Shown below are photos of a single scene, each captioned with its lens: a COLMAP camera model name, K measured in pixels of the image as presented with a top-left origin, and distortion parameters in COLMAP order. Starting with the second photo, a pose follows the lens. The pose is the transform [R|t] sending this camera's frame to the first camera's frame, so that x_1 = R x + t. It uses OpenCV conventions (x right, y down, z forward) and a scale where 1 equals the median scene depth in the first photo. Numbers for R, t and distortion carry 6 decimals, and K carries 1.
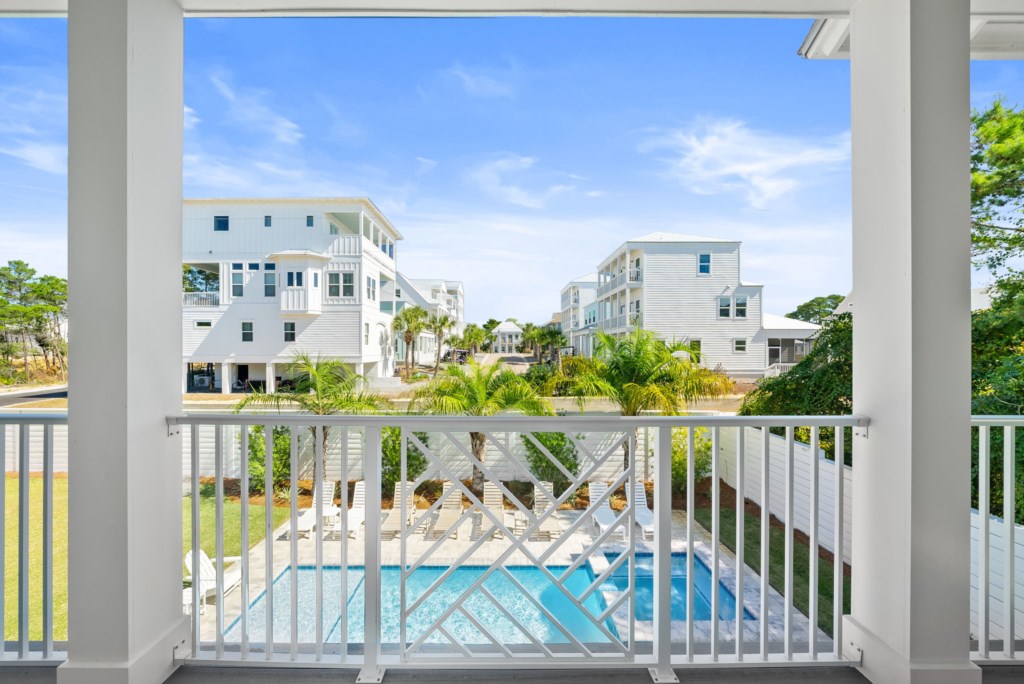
lens RADIAL K [[363.7, 0, 508.1], [0, 363.7, 348.6], [0, 0, 1]] dist [-0.000638, -0.000129]
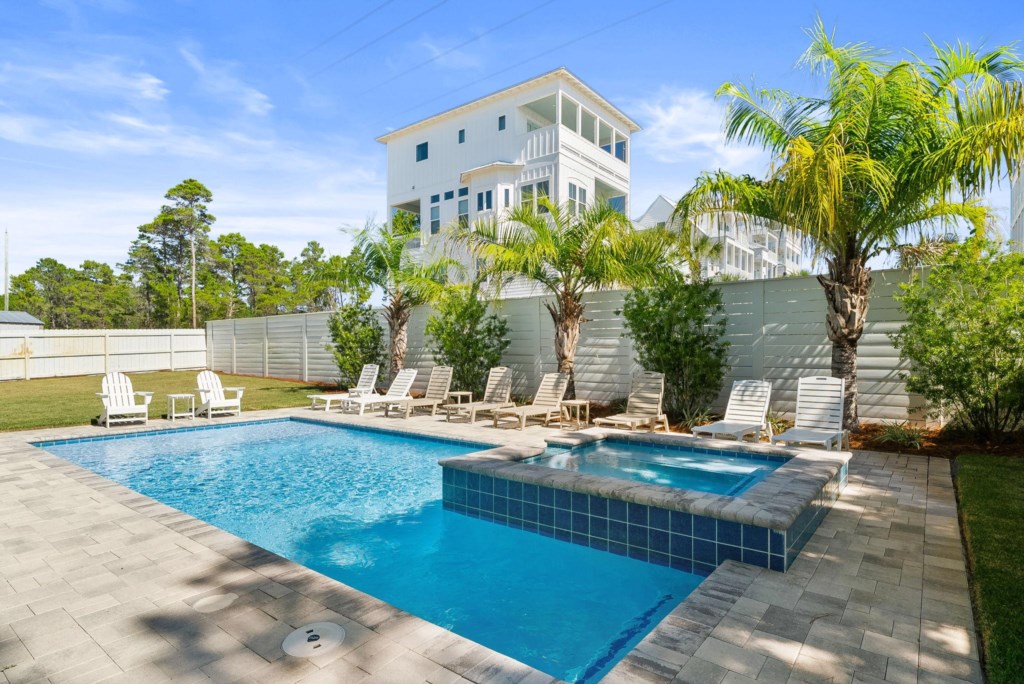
lens RADIAL K [[557.2, 0, 497.5], [0, 557.2, 351.7], [0, 0, 1]] dist [-0.000373, -0.000103]
pose [[0.778536, 0.002877, -0.627593, 0.182025], [-0.000344, 0.999991, 0.004158, 0.123657], [0.627599, -0.003022, 0.778531, 0.080910]]
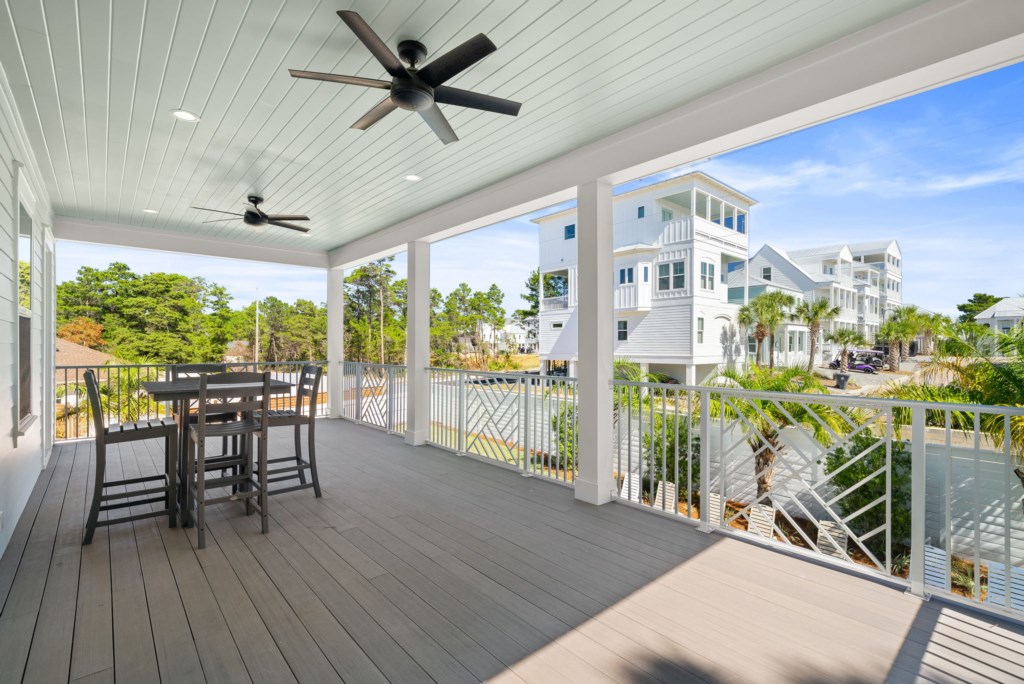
lens RADIAL K [[471.5, 0, 500.9], [0, 471.5, 348.8], [0, 0, 1]] dist [-0.000875, 0.000092]
pose [[0.647528, 0.003306, -0.762034, 0.149653], [-0.000700, 0.999993, 0.003743, -0.001250], [0.762041, -0.001890, 0.647526, -0.066511]]
